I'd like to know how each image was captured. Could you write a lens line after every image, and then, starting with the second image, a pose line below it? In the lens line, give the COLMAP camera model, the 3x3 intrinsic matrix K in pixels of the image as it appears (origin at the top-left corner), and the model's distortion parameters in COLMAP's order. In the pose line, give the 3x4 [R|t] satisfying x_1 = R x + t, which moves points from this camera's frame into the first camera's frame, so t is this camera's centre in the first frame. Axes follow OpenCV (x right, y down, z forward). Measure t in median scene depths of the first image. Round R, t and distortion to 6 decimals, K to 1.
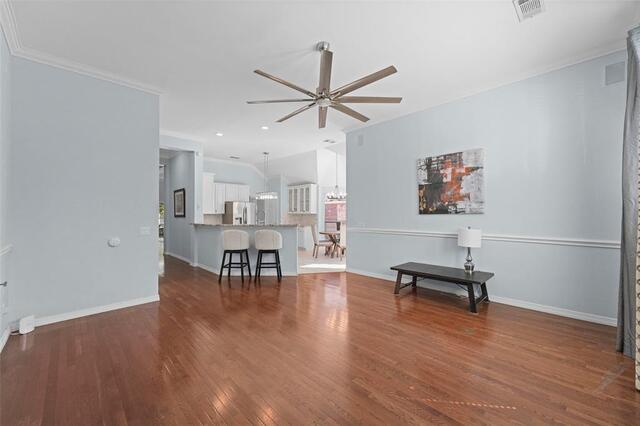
lens RADIAL K [[257.3, 0, 317.9], [0, 257.3, 210.3], [0, 0, 1]] dist [0.006461, -0.000402]
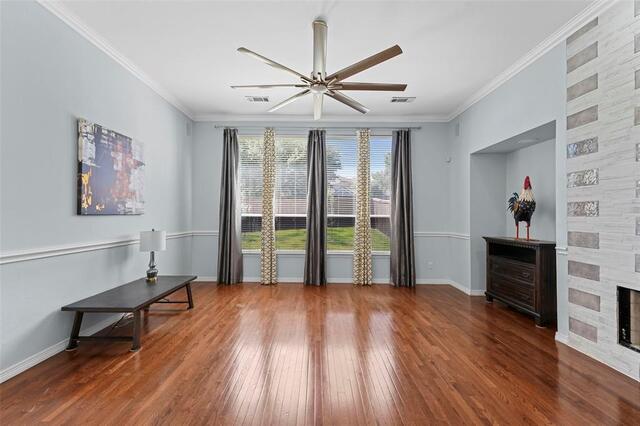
lens RADIAL K [[257.3, 0, 313.8], [0, 257.3, 210.8], [0, 0, 1]] dist [0.006461, -0.000402]
pose [[-0.702595, 0.015363, 0.711424, -0.198963], [-0.009066, 0.999493, -0.030537, 0.010090], [-0.711532, -0.027905, -0.702099, 0.546385]]
